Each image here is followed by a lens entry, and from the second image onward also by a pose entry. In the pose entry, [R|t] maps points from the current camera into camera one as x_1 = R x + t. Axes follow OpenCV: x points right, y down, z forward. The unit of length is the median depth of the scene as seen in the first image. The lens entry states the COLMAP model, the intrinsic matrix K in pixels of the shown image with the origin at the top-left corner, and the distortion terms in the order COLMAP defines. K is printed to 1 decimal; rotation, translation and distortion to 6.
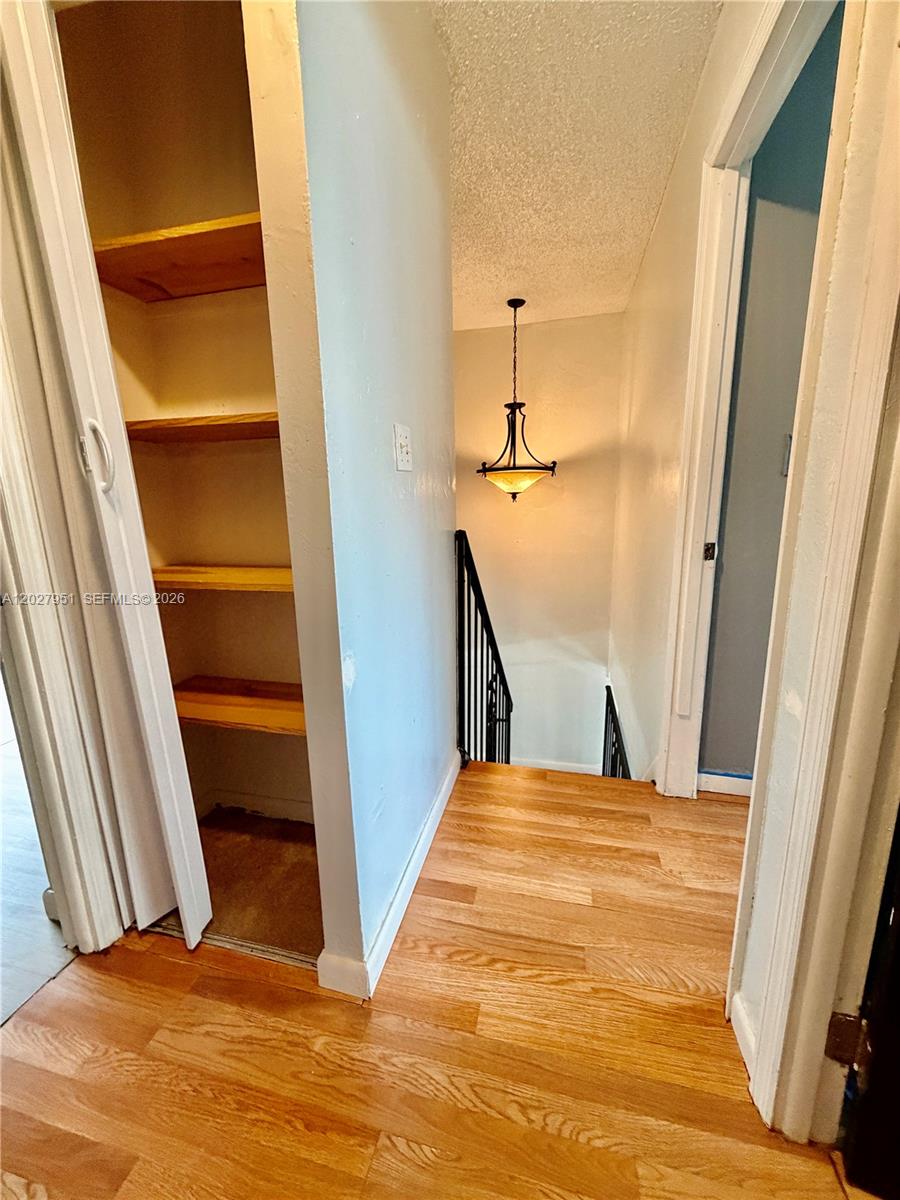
lens RADIAL K [[479.2, 0, 446.6], [0, 479.2, 601.3], [0, 0, 1]] dist [0.003770, -0.000197]
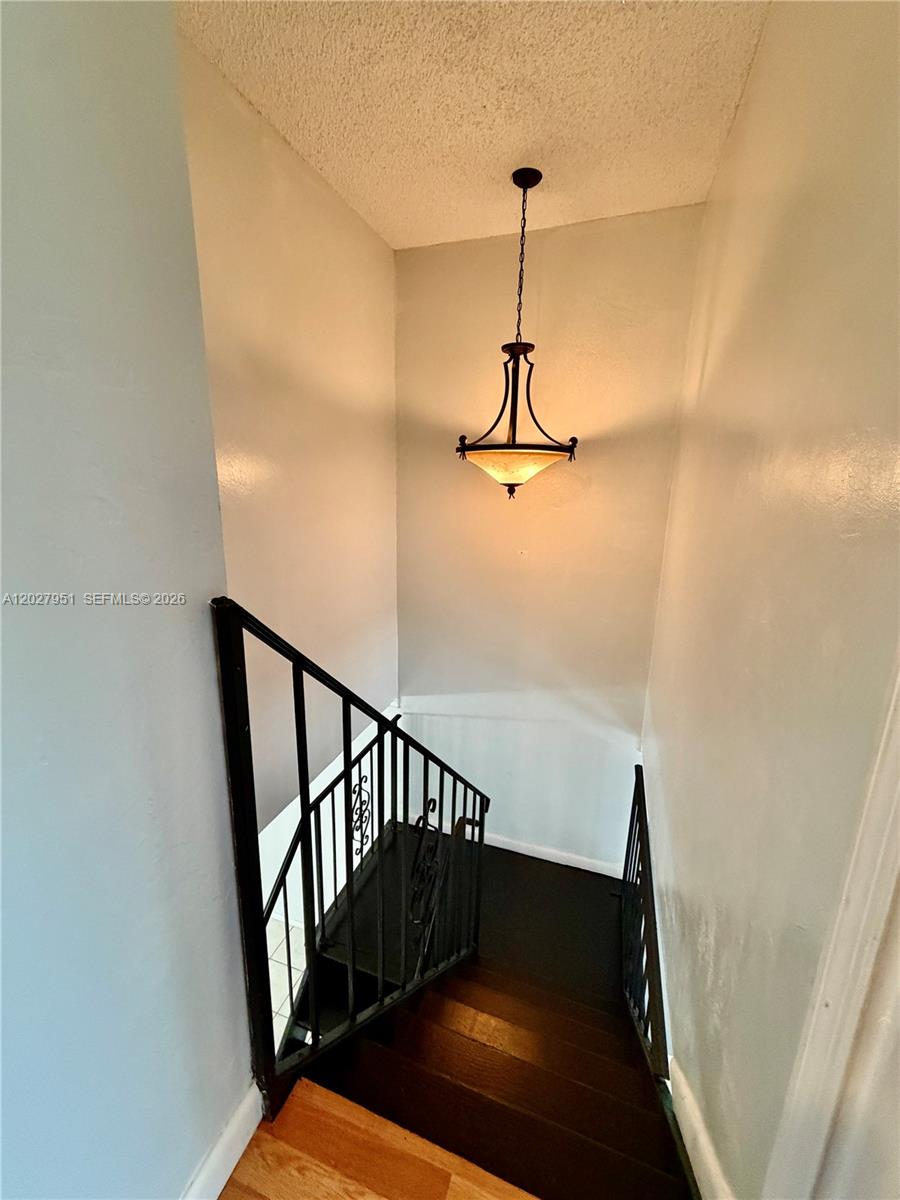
lens RADIAL K [[479.2, 0, 452.6], [0, 479.2, 601.6], [0, 0, 1]] dist [0.003770, -0.000197]
pose [[0.995835, 0.057933, -0.070398, 0.119135], [-0.055698, 0.997892, 0.033312, -0.085201], [0.072180, -0.029252, 0.996963, 0.339743]]
